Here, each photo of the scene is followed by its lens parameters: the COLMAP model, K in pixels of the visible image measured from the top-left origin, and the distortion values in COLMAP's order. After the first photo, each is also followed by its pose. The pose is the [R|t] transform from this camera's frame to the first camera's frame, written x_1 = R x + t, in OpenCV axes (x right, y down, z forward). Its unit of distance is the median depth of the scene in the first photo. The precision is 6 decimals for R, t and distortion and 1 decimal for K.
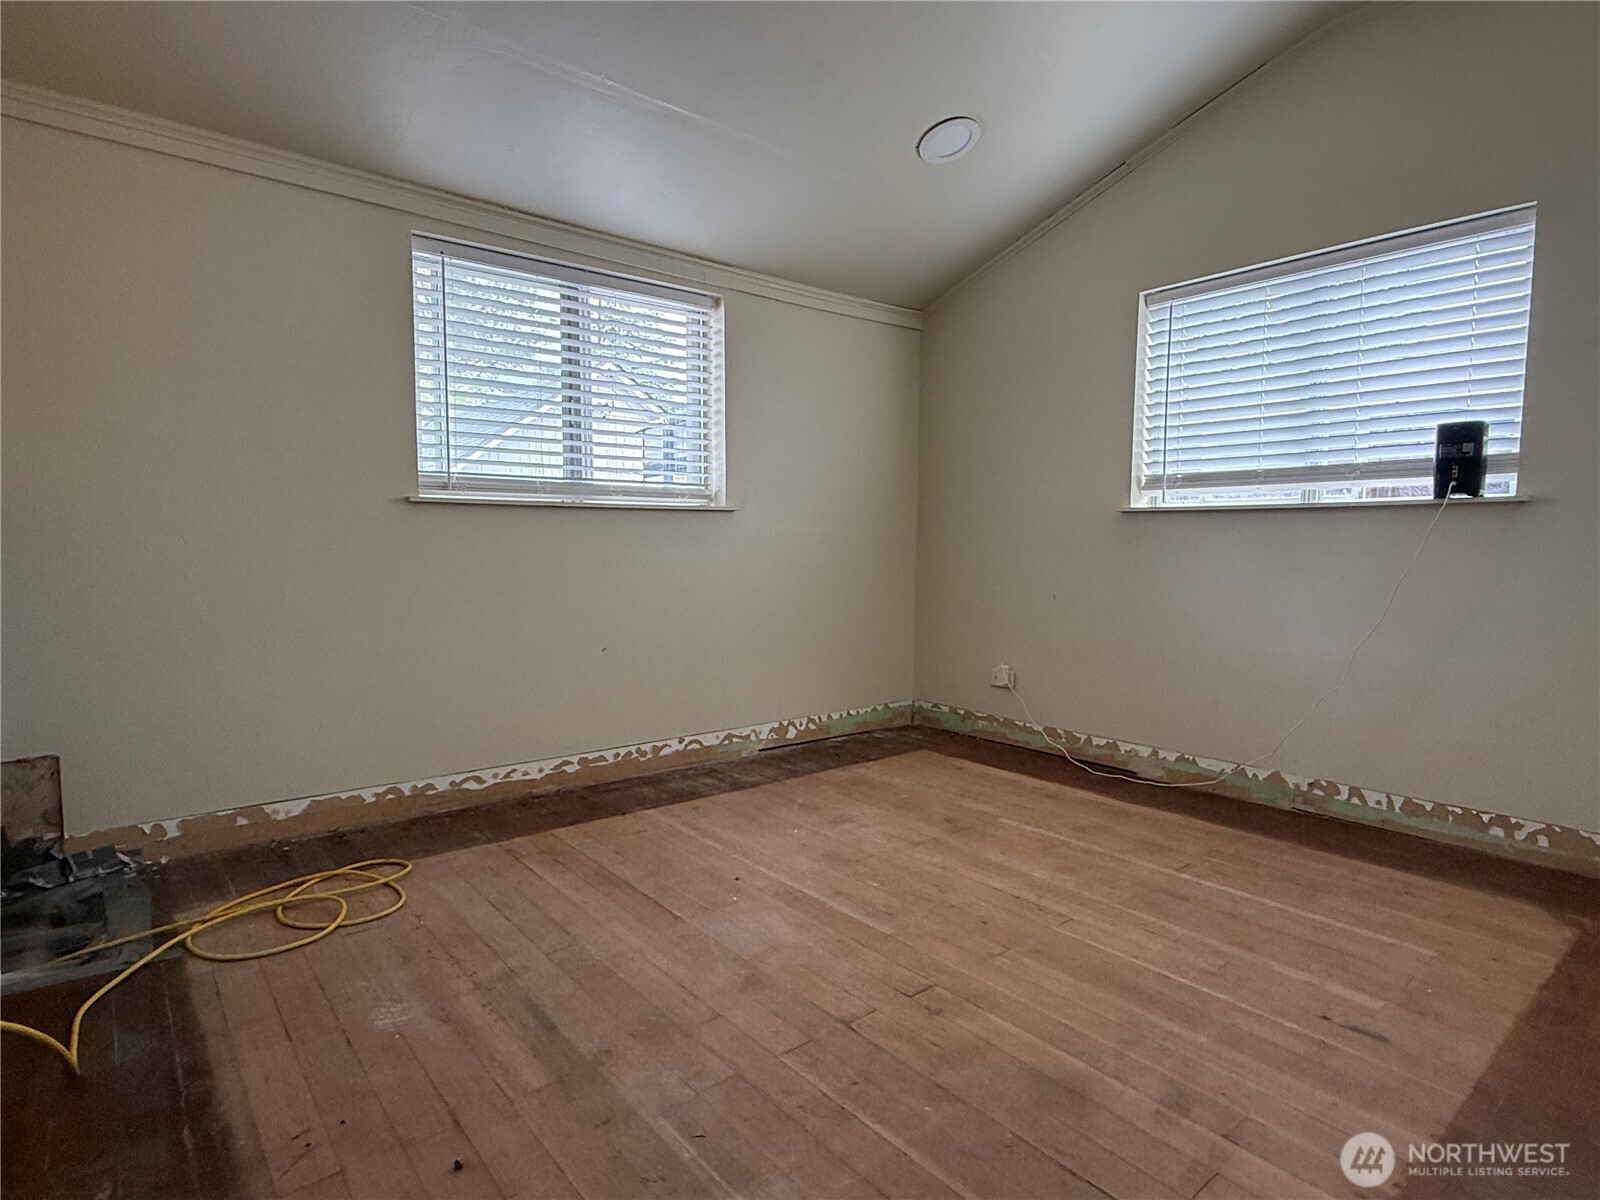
lens RADIAL K [[858.3, 0, 800.1], [0, 858.3, 600.8], [0, 0, 1]] dist [0.002406, 0.002083]
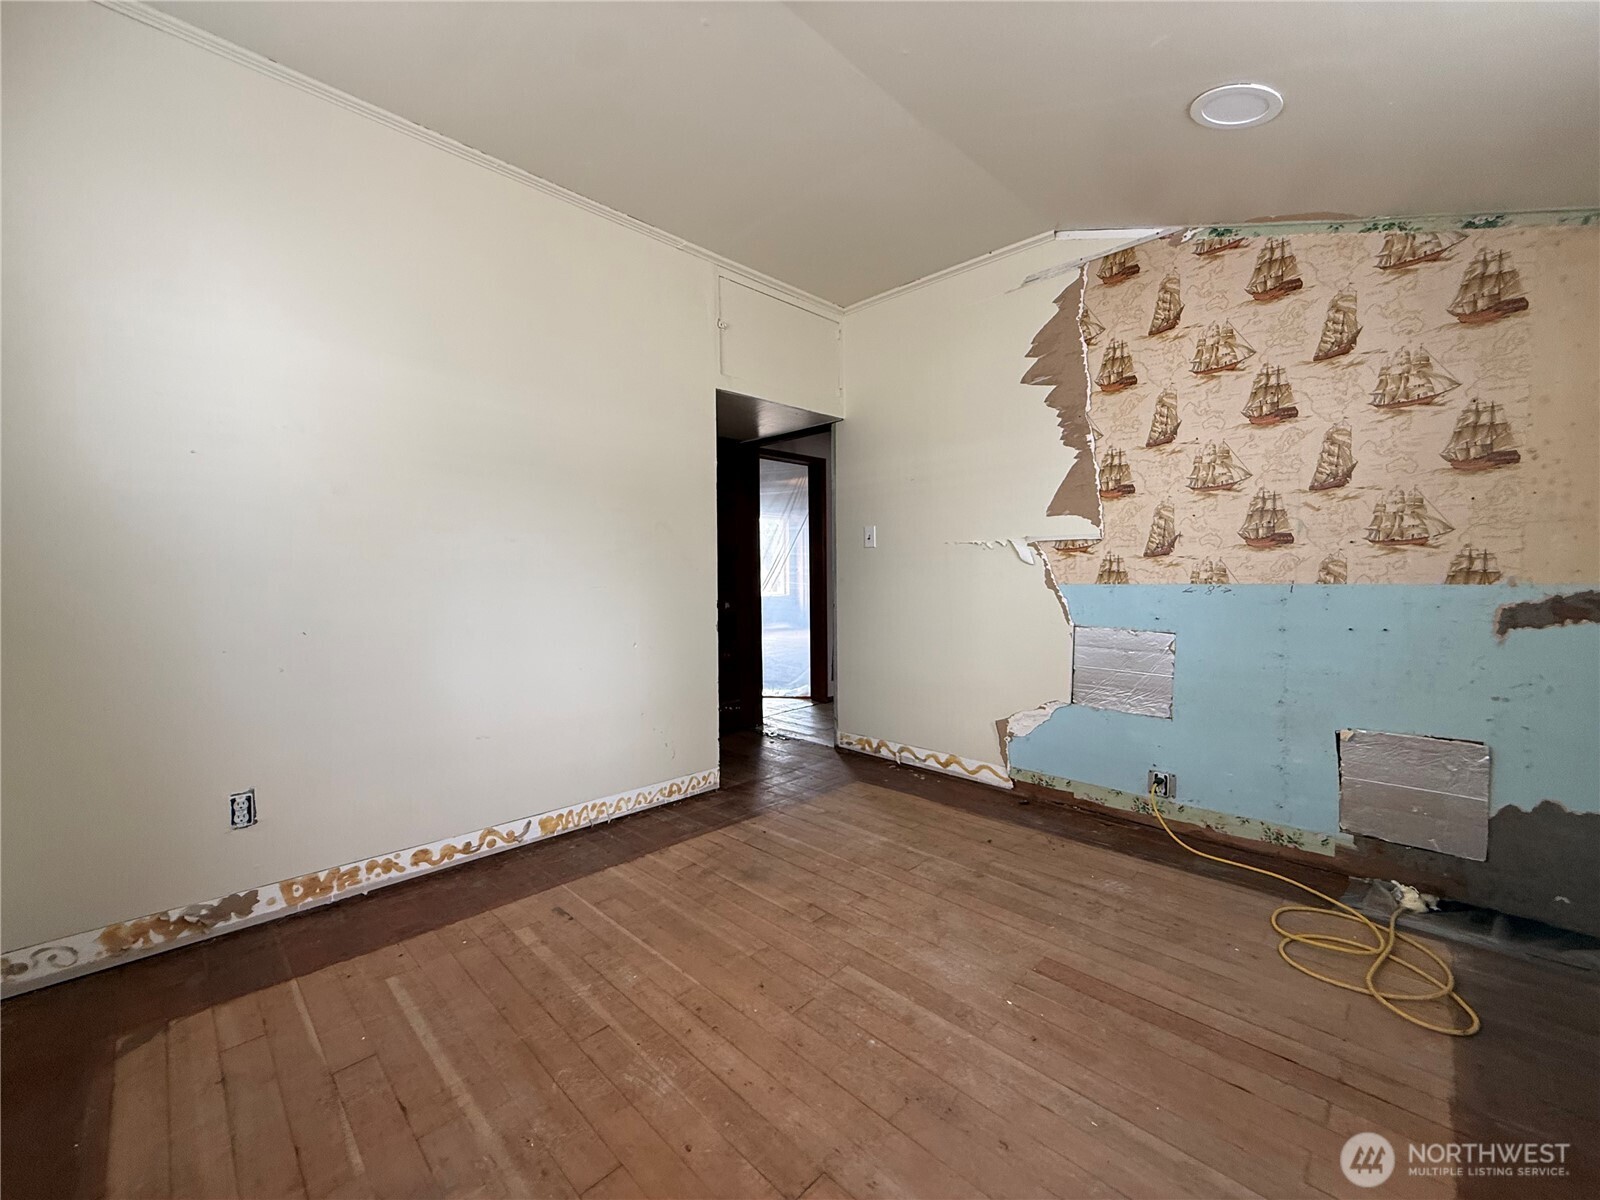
lens RADIAL K [[641.9, 0, 800.0], [0, 641.9, 600.1], [0, 0, 1]] dist [0.000941, -0.000395]
pose [[-0.994946, 0.001825, -0.100392, 0.251791], [-0.008920, 0.994275, 0.106474, -0.196851], [0.100011, 0.106832, -0.989234, 1.787702]]
